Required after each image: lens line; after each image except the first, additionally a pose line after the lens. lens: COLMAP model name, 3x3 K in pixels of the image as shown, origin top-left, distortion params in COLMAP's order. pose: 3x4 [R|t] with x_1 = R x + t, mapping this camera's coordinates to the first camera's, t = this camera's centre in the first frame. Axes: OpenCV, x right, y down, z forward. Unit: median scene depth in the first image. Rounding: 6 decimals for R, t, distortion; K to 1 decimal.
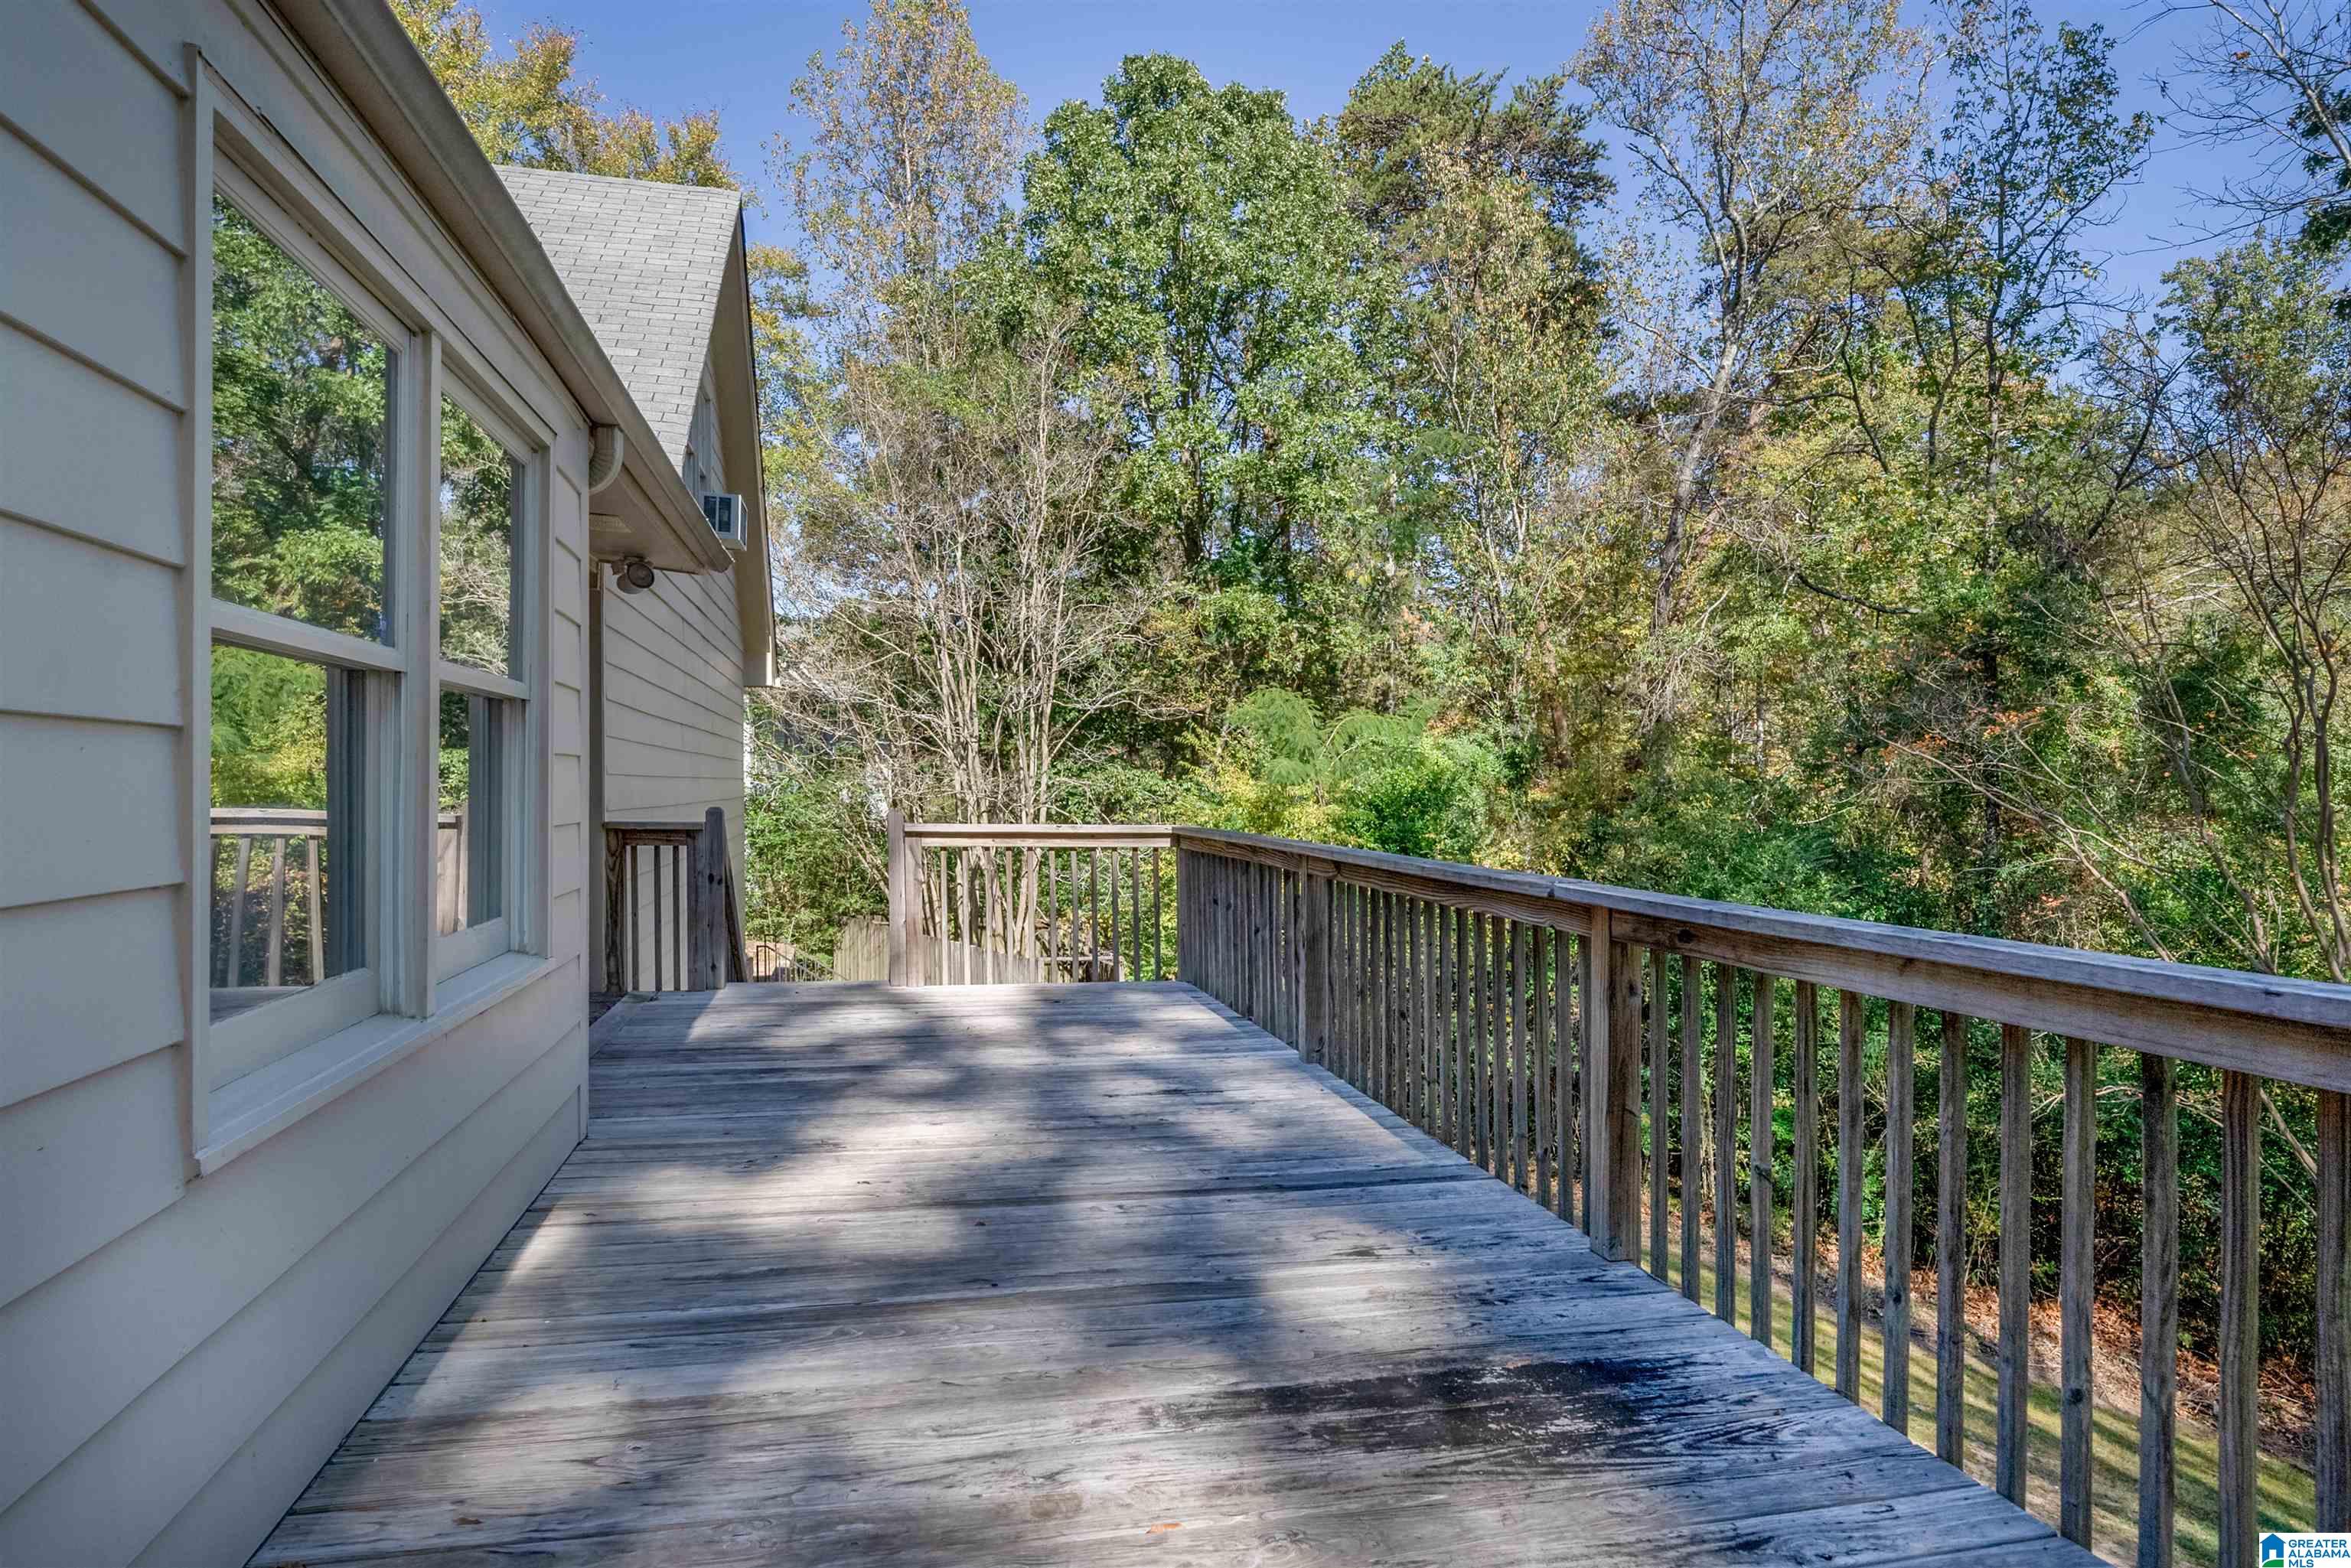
lens RADIAL K [[1296.4, 0, 1175.5], [0, 1296.4, 784.0], [0, 0, 1]] dist [0.002600, 0.000597]
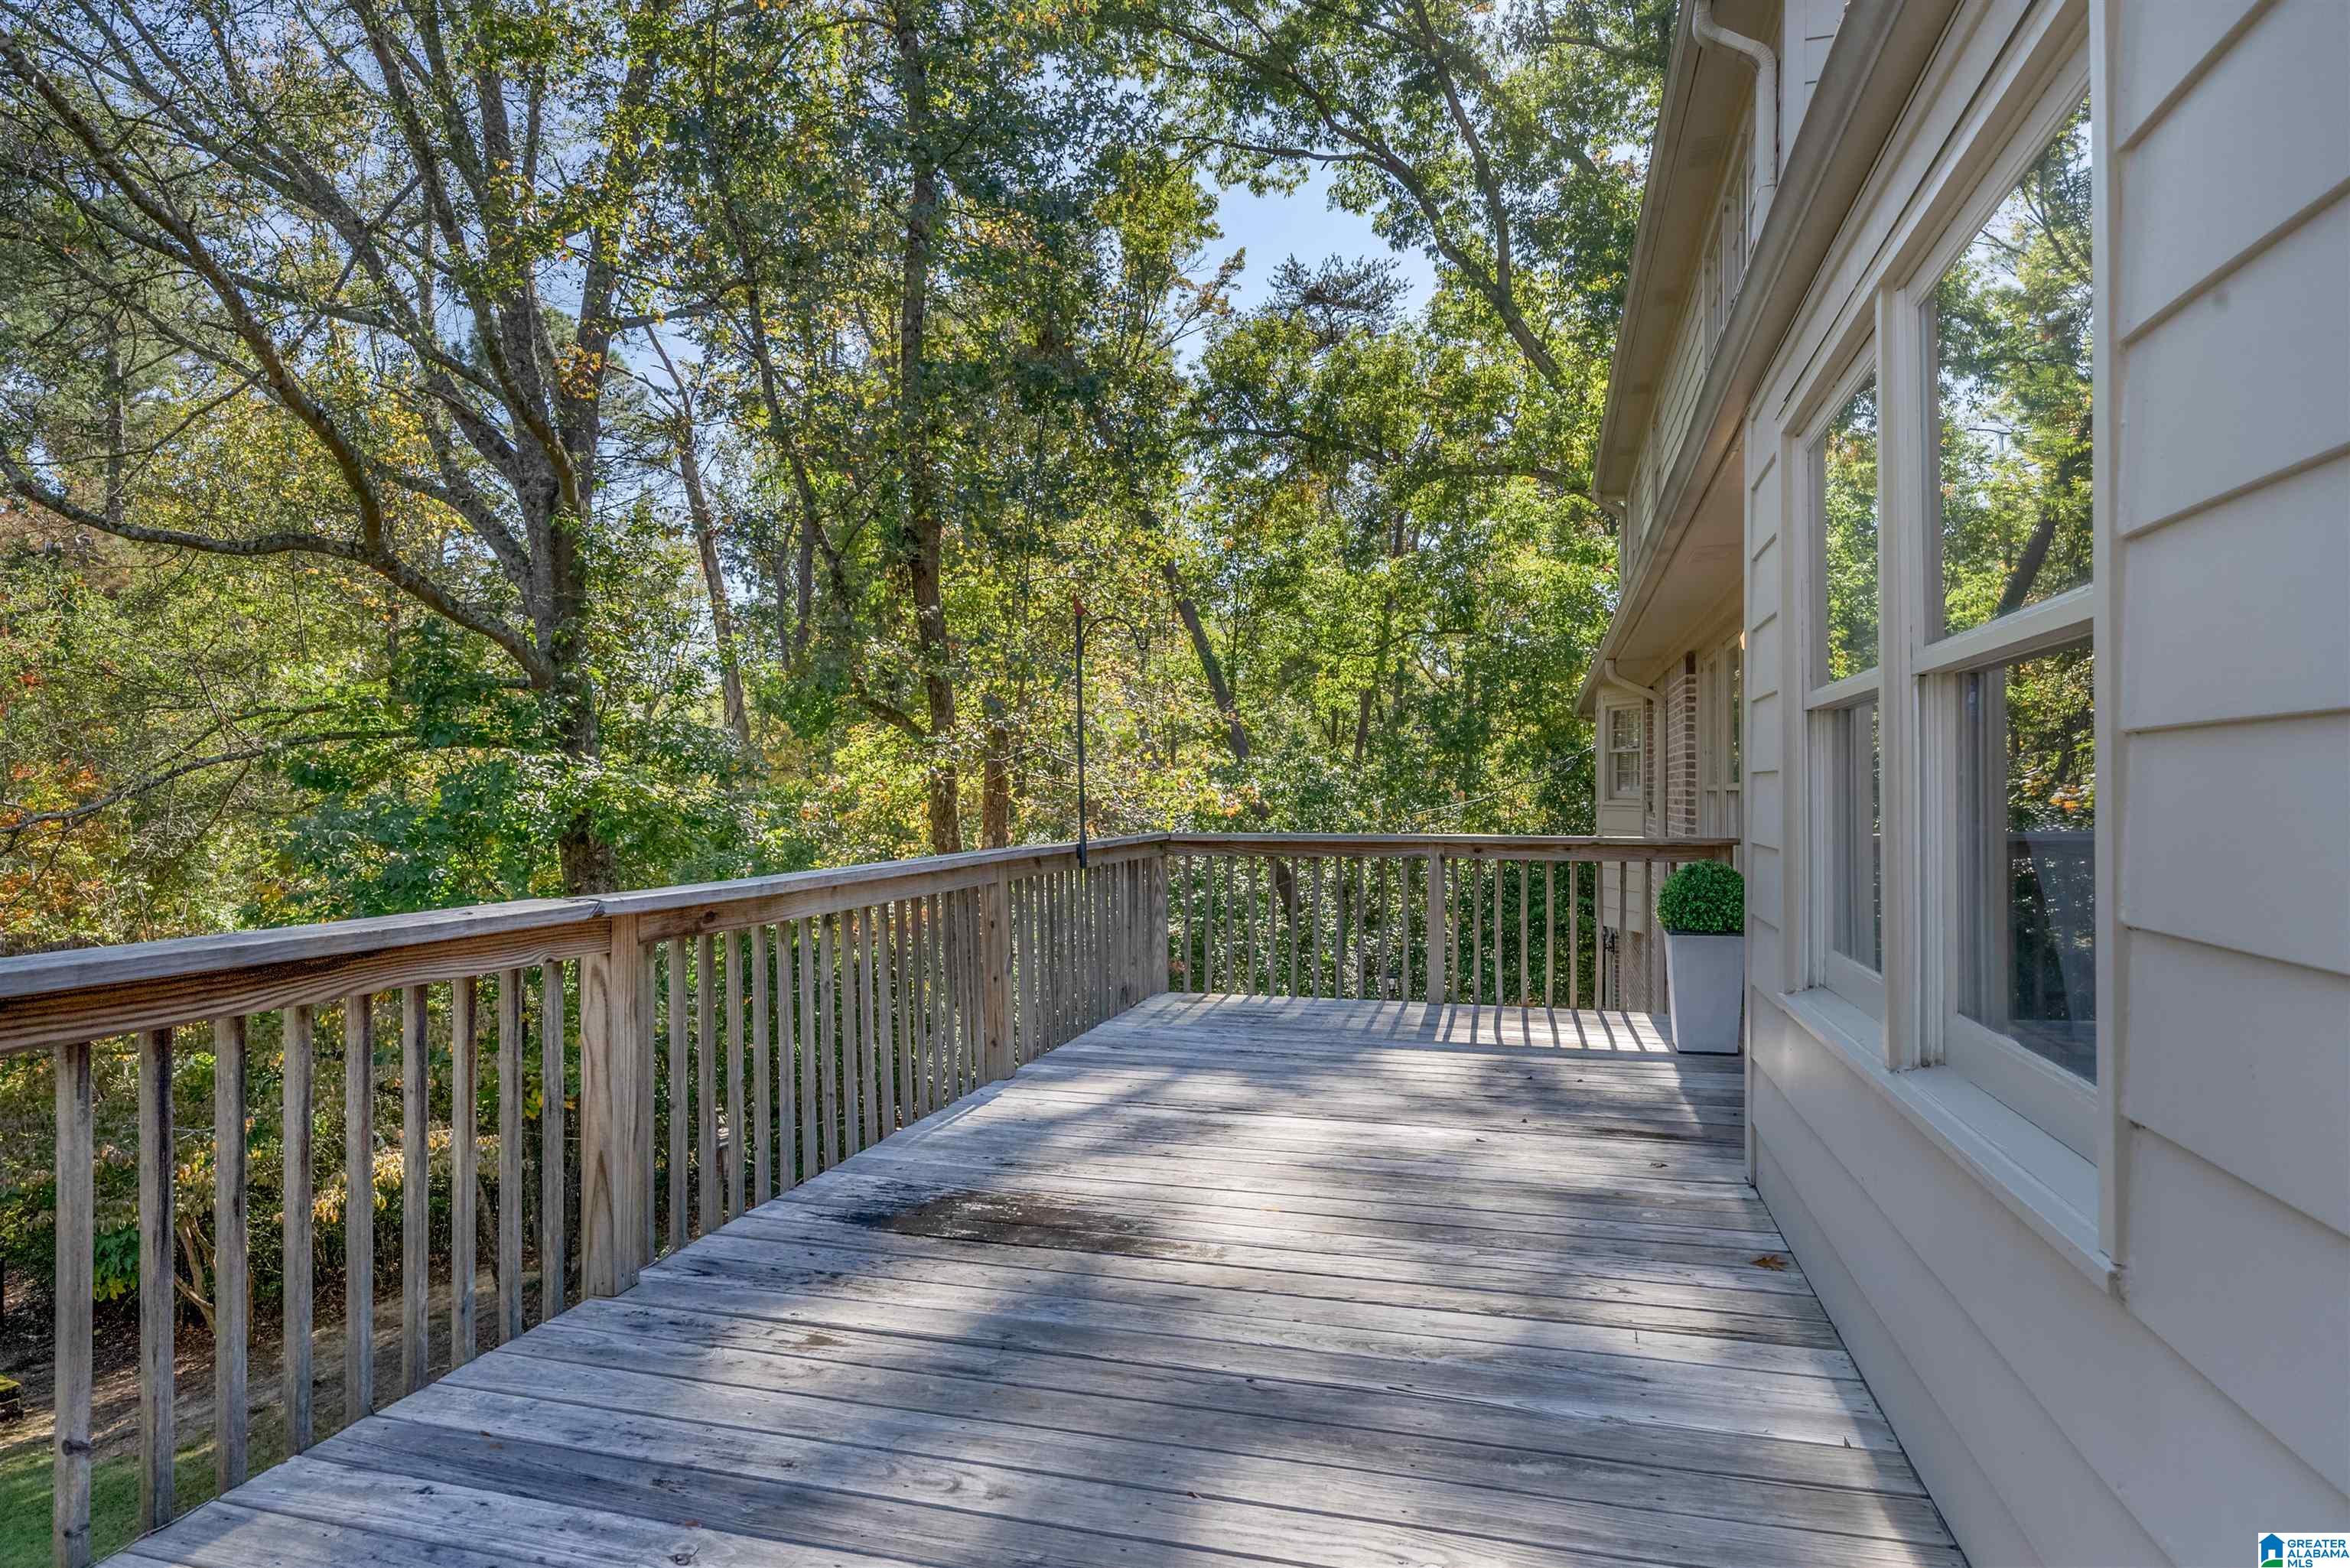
lens RADIAL K [[1295.8, 0, 1175.0], [0, 1295.8, 784.0], [0, 0, 1]] dist [0.002600, 0.000597]
pose [[-0.870228, -0.003758, 0.492634, -0.586115], [-0.003198, 0.999993, 0.001978, -0.006371], [-0.492638, 0.000146, -0.870234, 1.991989]]
